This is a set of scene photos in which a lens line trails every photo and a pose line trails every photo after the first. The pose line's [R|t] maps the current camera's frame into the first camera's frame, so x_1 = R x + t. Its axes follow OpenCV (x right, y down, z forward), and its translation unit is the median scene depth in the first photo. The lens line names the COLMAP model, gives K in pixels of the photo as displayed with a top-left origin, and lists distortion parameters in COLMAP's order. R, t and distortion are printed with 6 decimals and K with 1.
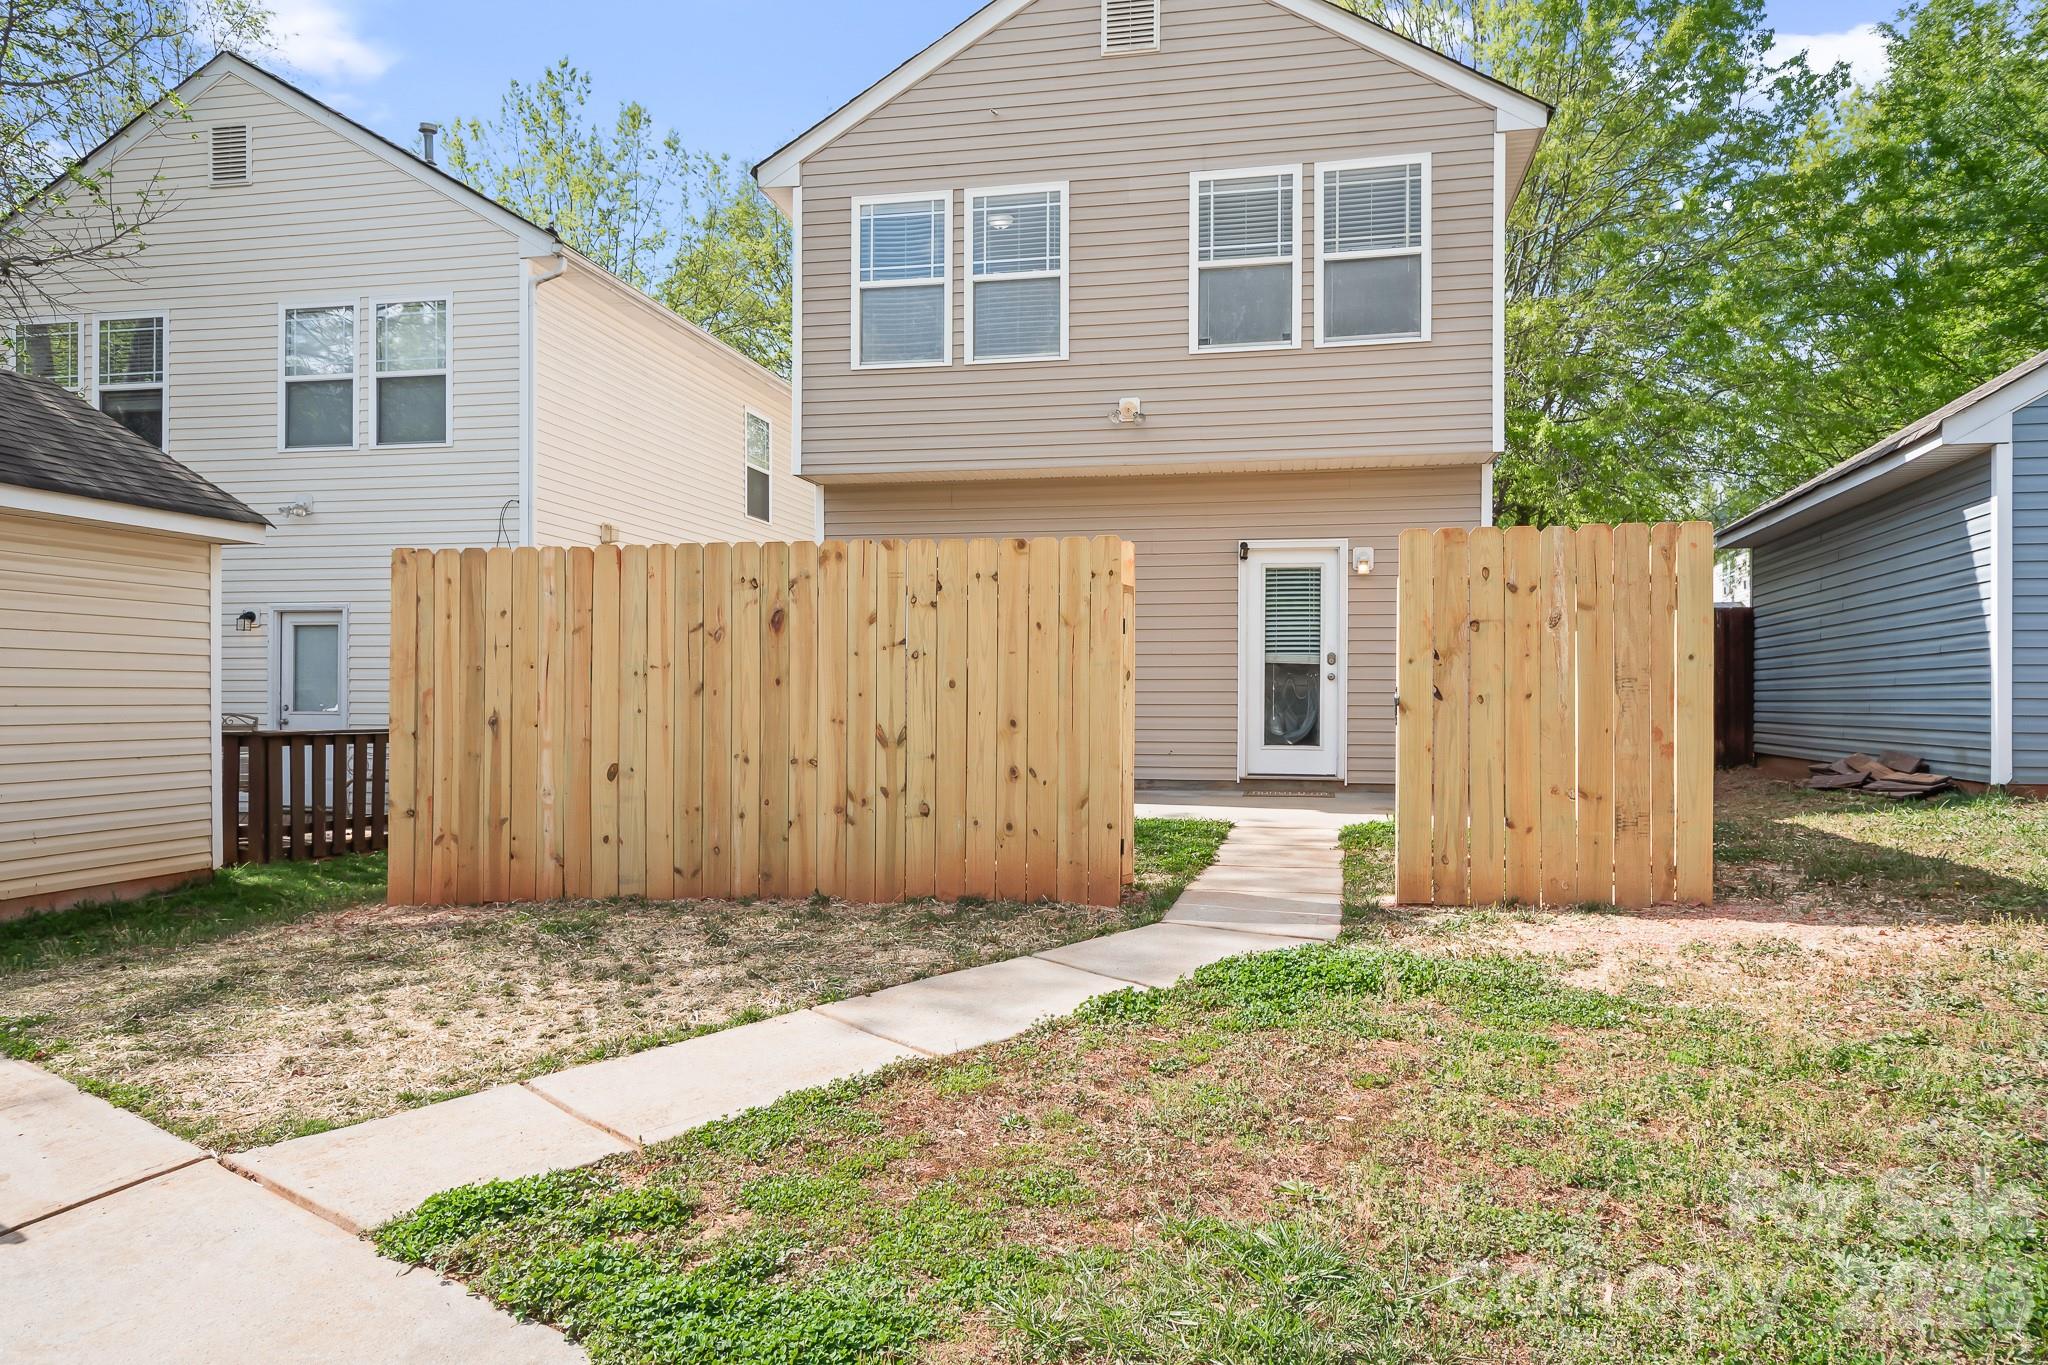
lens RADIAL K [[1342.5, 0, 1026.9], [0, 1342.5, 682.9], [0, 0, 1]] dist [-0.004064, -0.000164]
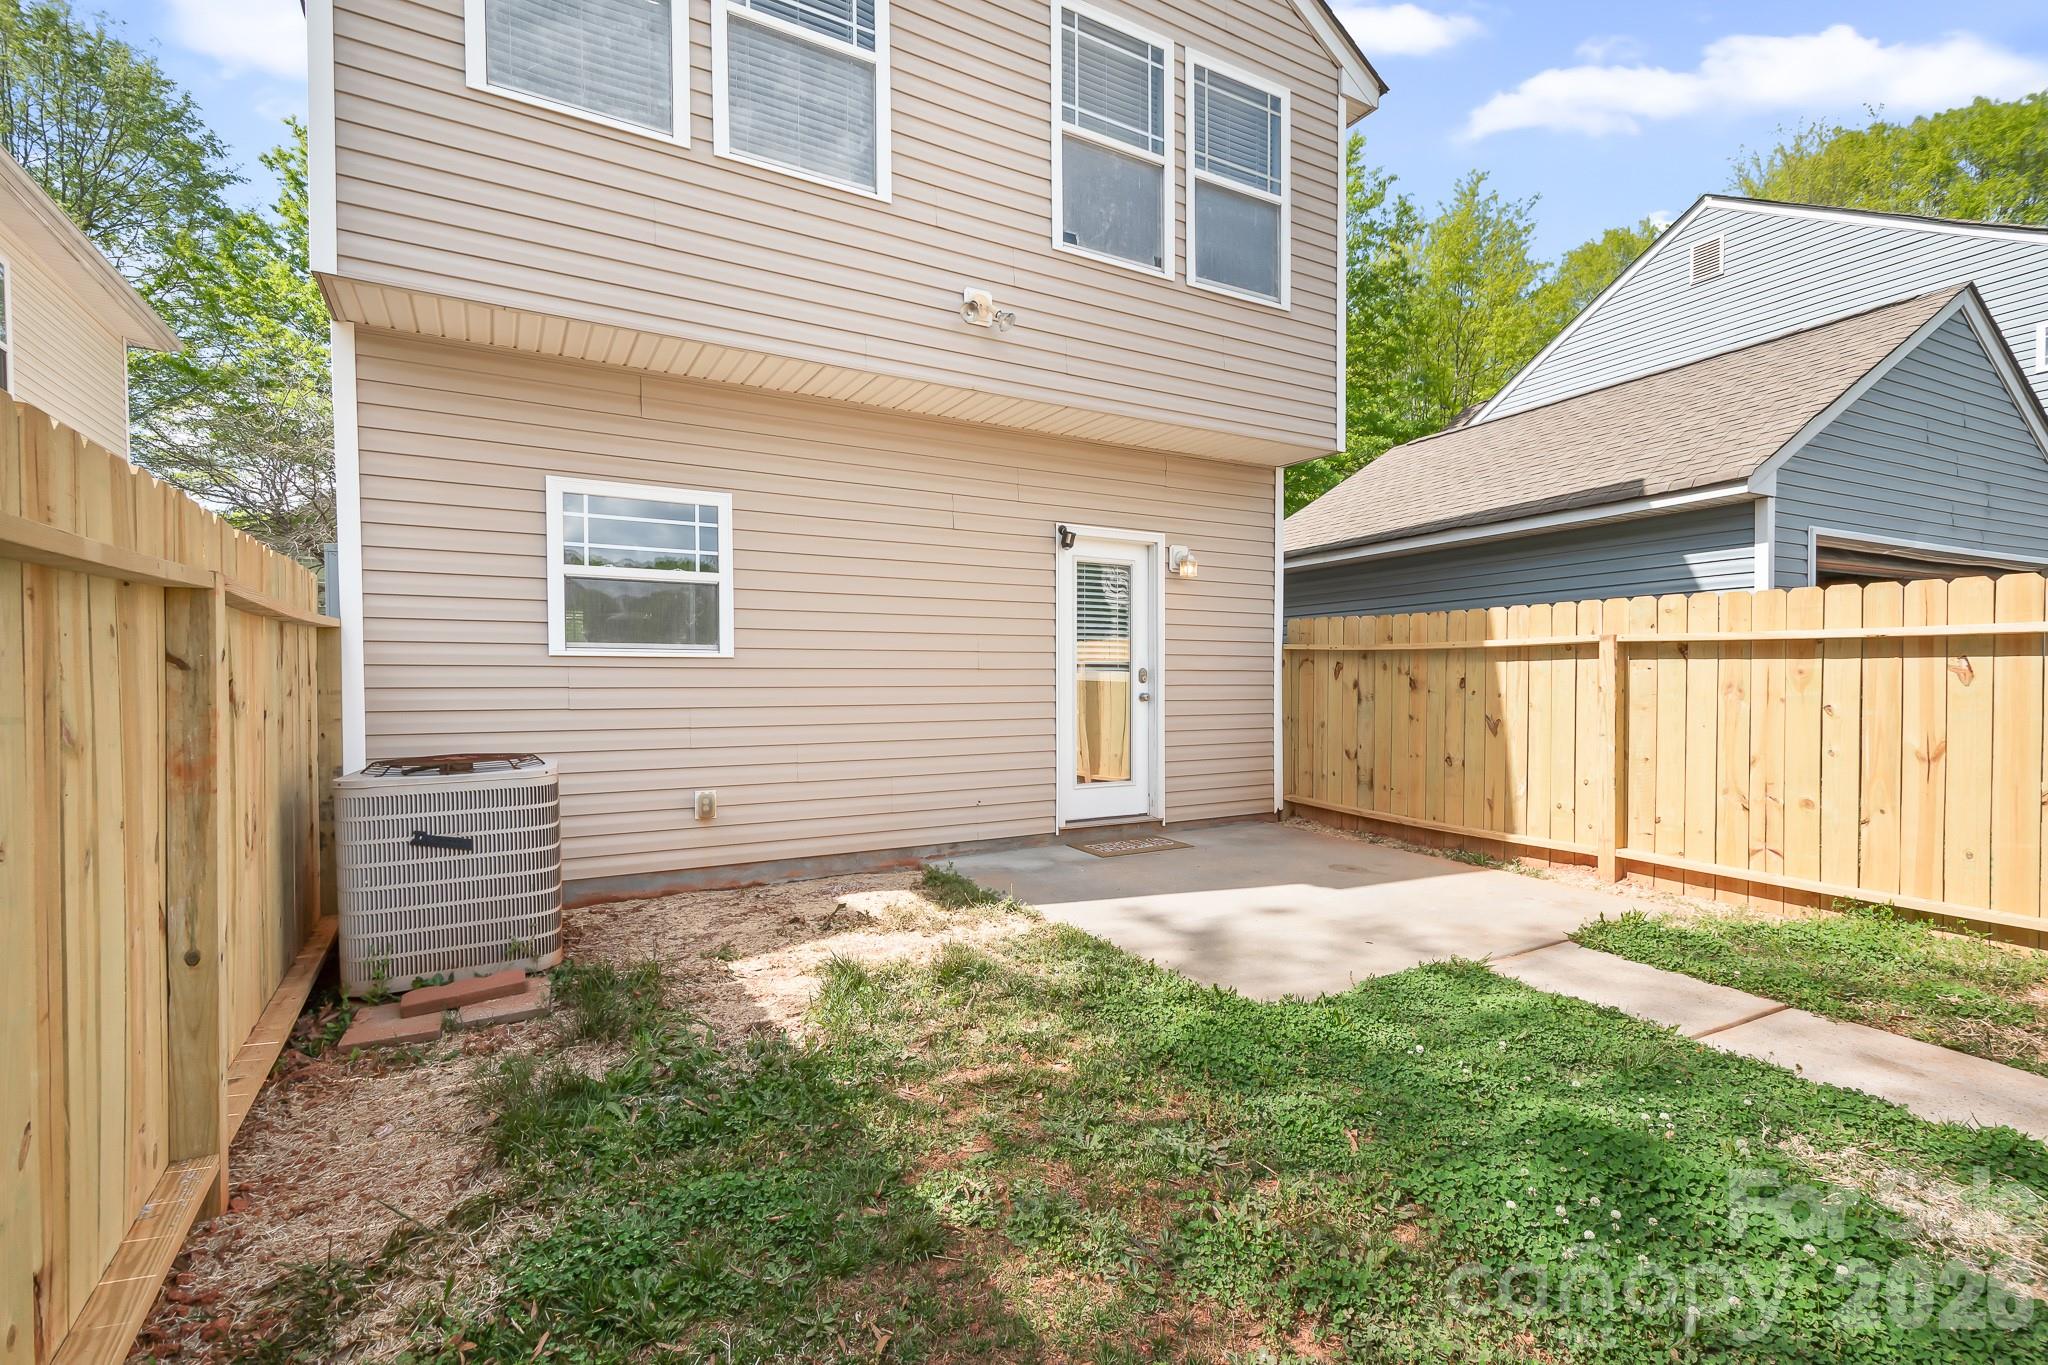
lens RADIAL K [[922.5, 0, 1028.0], [0, 922.5, 692.1], [0, 0, 1]] dist [0.018474, -0.000028]
pose [[0.751777, -0.009711, 0.659346, -0.216059], [-0.004739, 0.999786, 0.020129, -0.019734], [-0.659400, -0.018258, 0.751570, 0.635468]]
